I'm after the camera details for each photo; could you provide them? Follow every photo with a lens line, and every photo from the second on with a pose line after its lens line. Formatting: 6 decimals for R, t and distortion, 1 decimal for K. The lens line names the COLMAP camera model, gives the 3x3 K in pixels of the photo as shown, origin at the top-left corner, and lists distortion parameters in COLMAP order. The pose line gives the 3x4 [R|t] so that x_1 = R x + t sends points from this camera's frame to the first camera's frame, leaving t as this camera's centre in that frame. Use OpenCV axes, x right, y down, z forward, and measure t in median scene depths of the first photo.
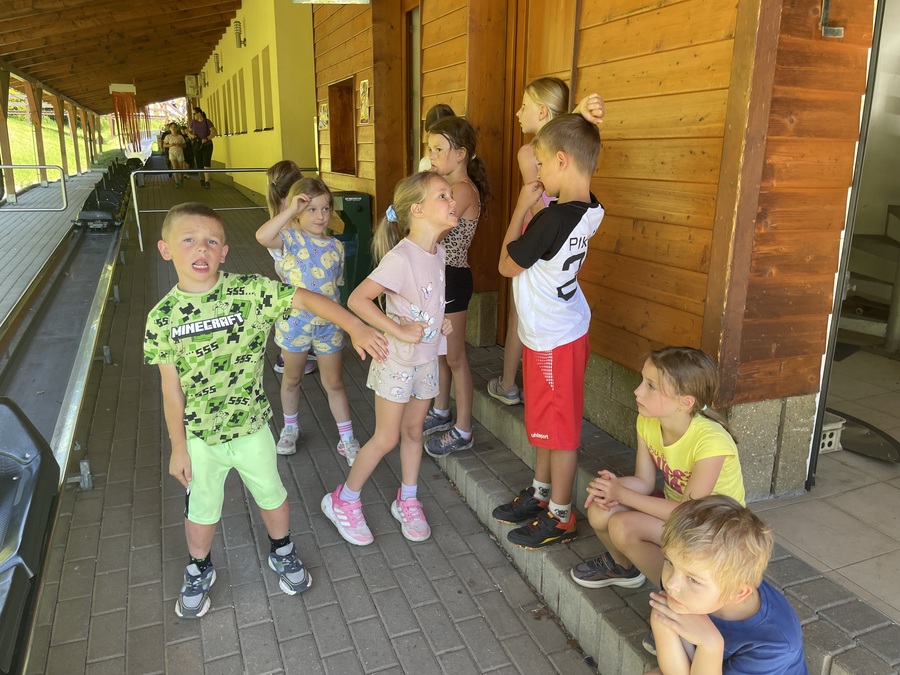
lens RADIAL K [[685.1, 0, 455.1], [0, 685.1, 323.6], [0, 0, 1]] dist [0.090783, -0.126266]
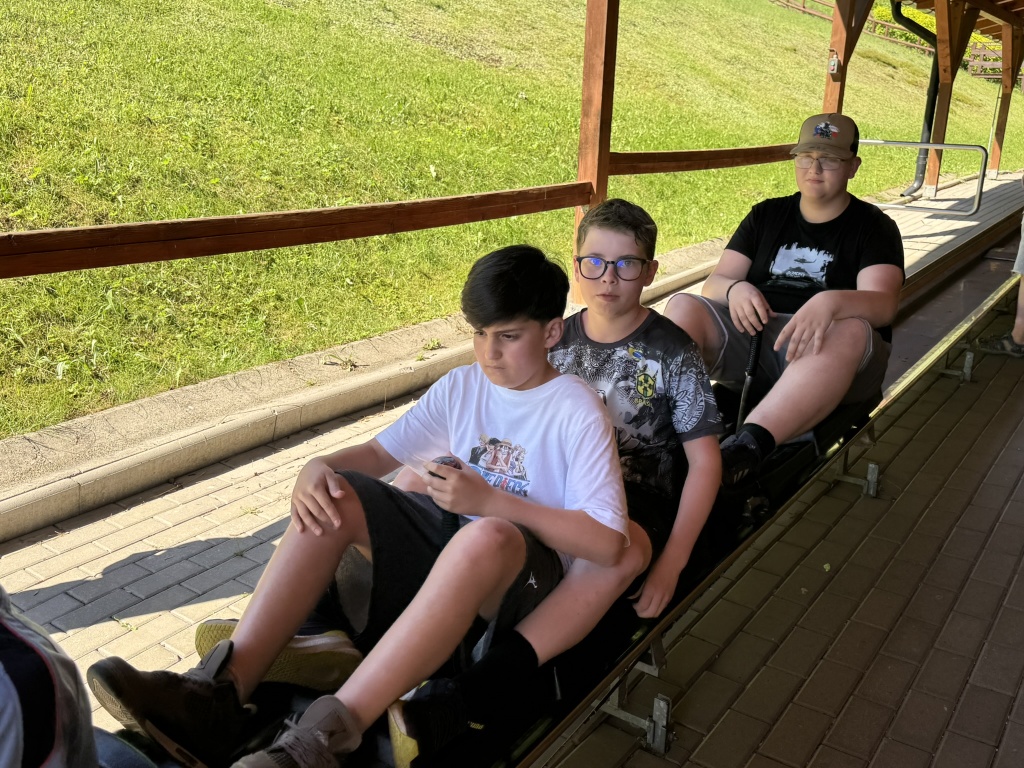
lens RADIAL K [[935.2, 0, 498.4], [0, 935.2, 397.4], [0, 0, 1]] dist [0.129646, -0.243996]
pose [[0.517156, 0.249960, -0.818578, -0.043004], [-0.225945, 0.962348, 0.151115, -0.058556], [0.825529, 0.106803, 0.554161, 0.286369]]
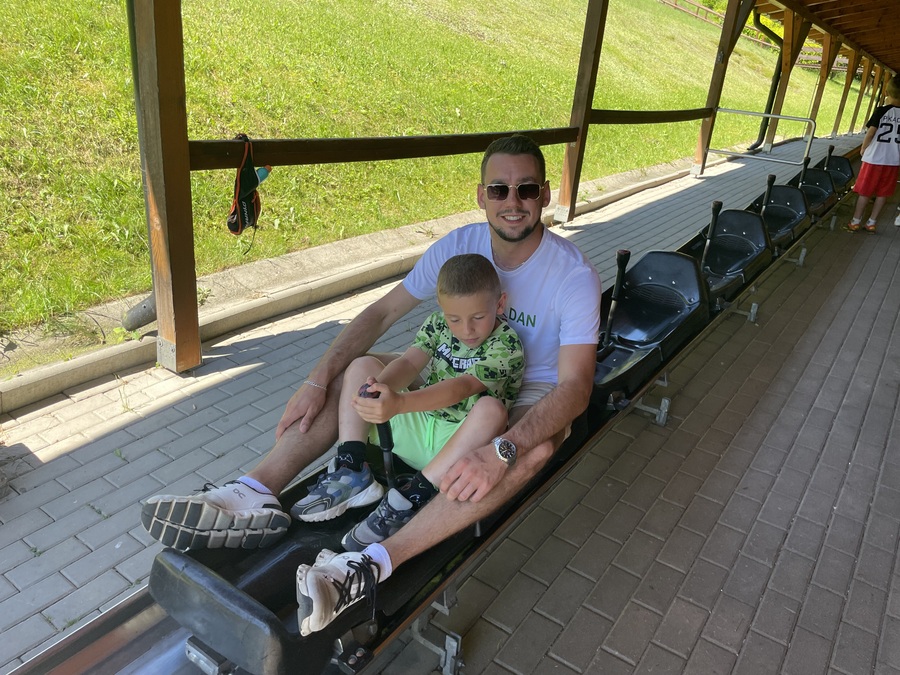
lens RADIAL K [[684.8, 0, 454.9], [0, 684.8, 331.1], [0, 0, 1]] dist [0.088000, -0.123779]
pose [[0.535062, 0.337077, -0.774653, 0.037279], [-0.286222, 0.935052, 0.209175, -0.012955], [0.794850, 0.109801, 0.596789, 0.072686]]
